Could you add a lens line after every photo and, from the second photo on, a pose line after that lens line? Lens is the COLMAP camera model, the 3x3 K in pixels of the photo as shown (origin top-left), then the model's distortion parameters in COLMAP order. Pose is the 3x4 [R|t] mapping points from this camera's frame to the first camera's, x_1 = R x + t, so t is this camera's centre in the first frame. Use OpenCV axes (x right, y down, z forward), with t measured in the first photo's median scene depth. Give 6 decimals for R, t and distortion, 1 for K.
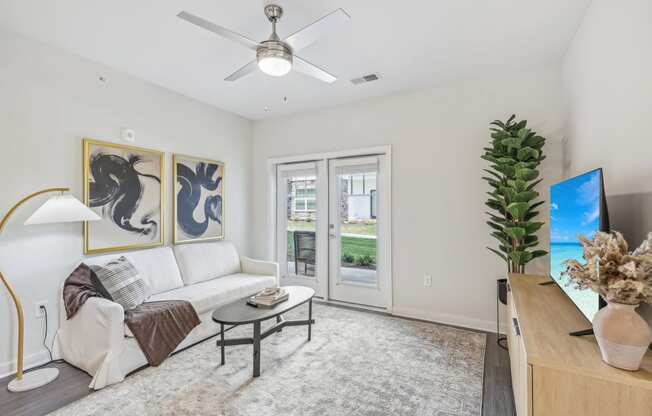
lens RADIAL K [[295.5, 0, 325.1], [0, 295.5, 204.6], [0, 0, 1]] dist [0.002580, 0.000216]
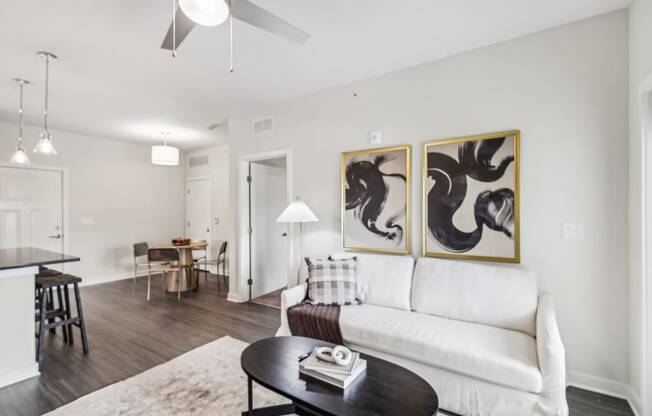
lens RADIAL K [[295.2, 0, 324.9], [0, 295.2, 210.1], [0, 0, 1]] dist [-0.000220, -0.000059]
pose [[-0.080809, -0.000506, -0.996729, 0.322382], [0.017373, 0.999847, -0.001916, 0.008329], [0.996578, -0.017471, -0.080788, 0.854681]]
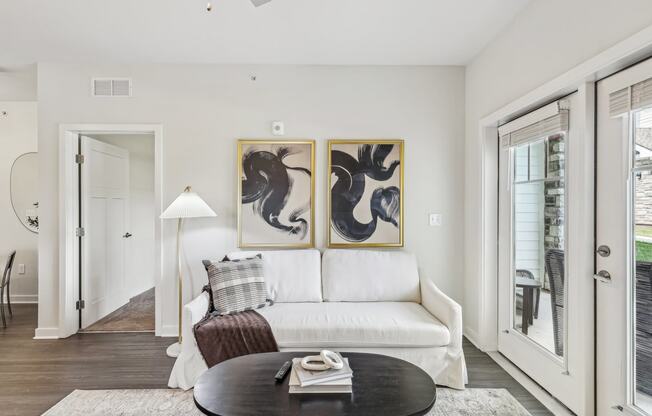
lens RADIAL K [[295.5, 0, 325.1], [0, 295.5, 204.6], [0, 0, 1]] dist [0.002580, 0.000216]
pose [[0.498502, 0.000077, -0.866889, 0.226198], [0.010332, 0.999928, 0.006030, 0.007633], [0.866827, -0.011963, 0.498466, 0.616296]]
